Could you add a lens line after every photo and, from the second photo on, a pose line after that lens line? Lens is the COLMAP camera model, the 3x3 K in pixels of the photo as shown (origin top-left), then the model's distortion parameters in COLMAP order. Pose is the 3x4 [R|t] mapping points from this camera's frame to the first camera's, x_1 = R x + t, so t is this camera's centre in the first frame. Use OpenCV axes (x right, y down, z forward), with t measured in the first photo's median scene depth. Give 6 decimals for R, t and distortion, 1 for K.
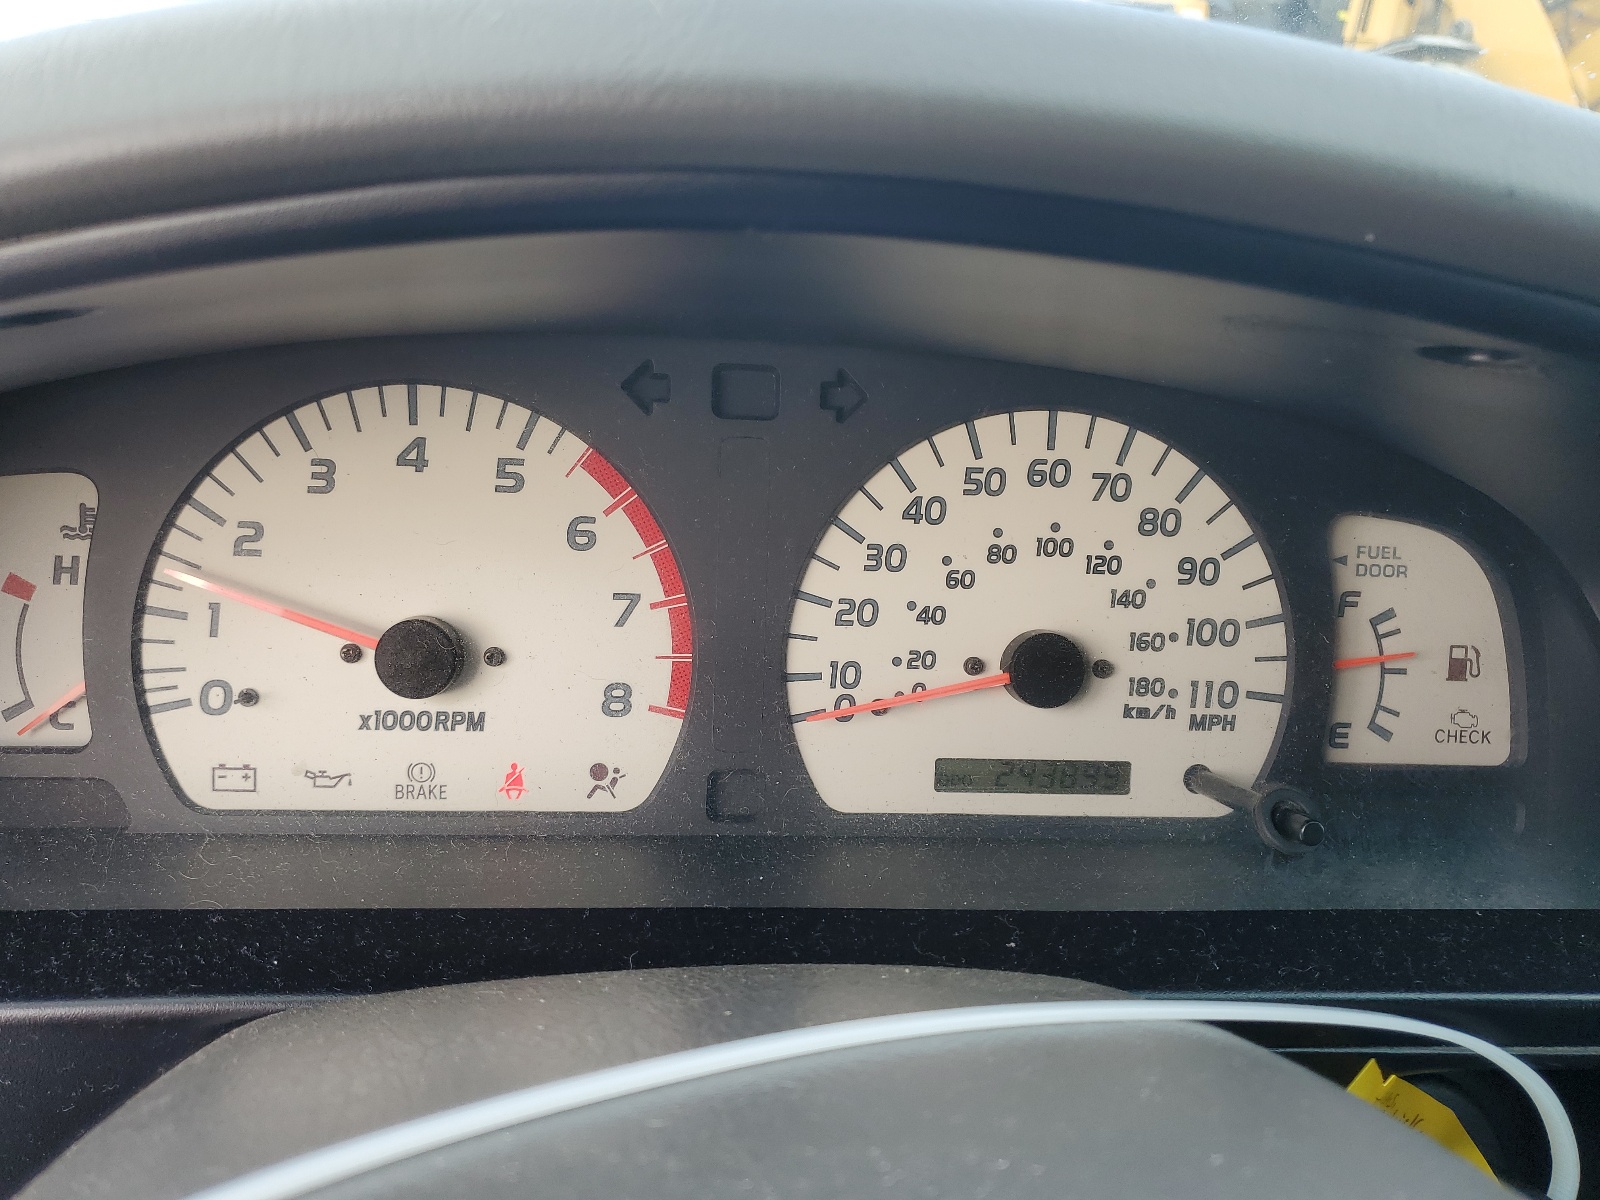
lens RADIAL K [[1227.5, 0, 798.7], [0, 1227.5, 602.7], [0, 0, 1]] dist [0.002409, 0.000342]
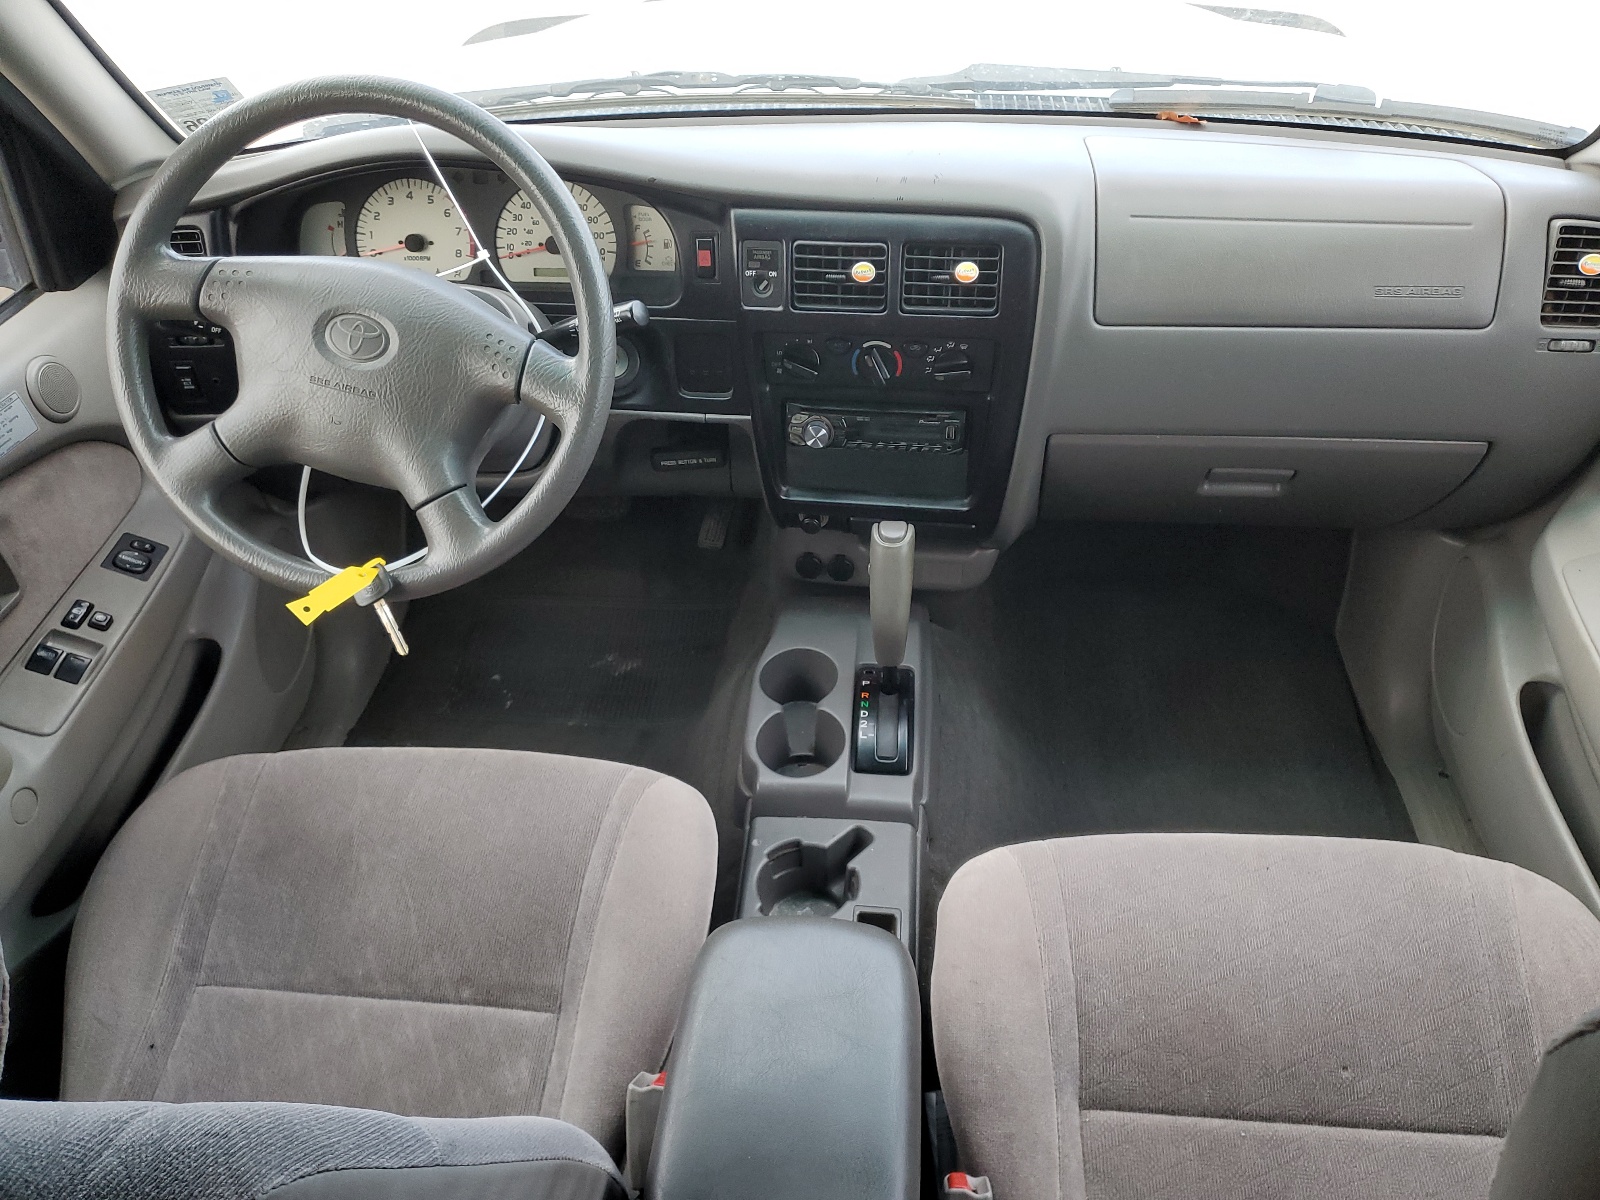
lens RADIAL K [[1227.5, 0, 803.1], [0, 1227.5, 598.0], [0, 0, 1]] dist [0.002409, 0.000342]
pose [[0.982997, 0.034895, -0.180278, 1.852043], [0.006959, 0.973992, 0.226477, 0.288531], [0.183492, -0.223880, 0.957188, -3.168110]]
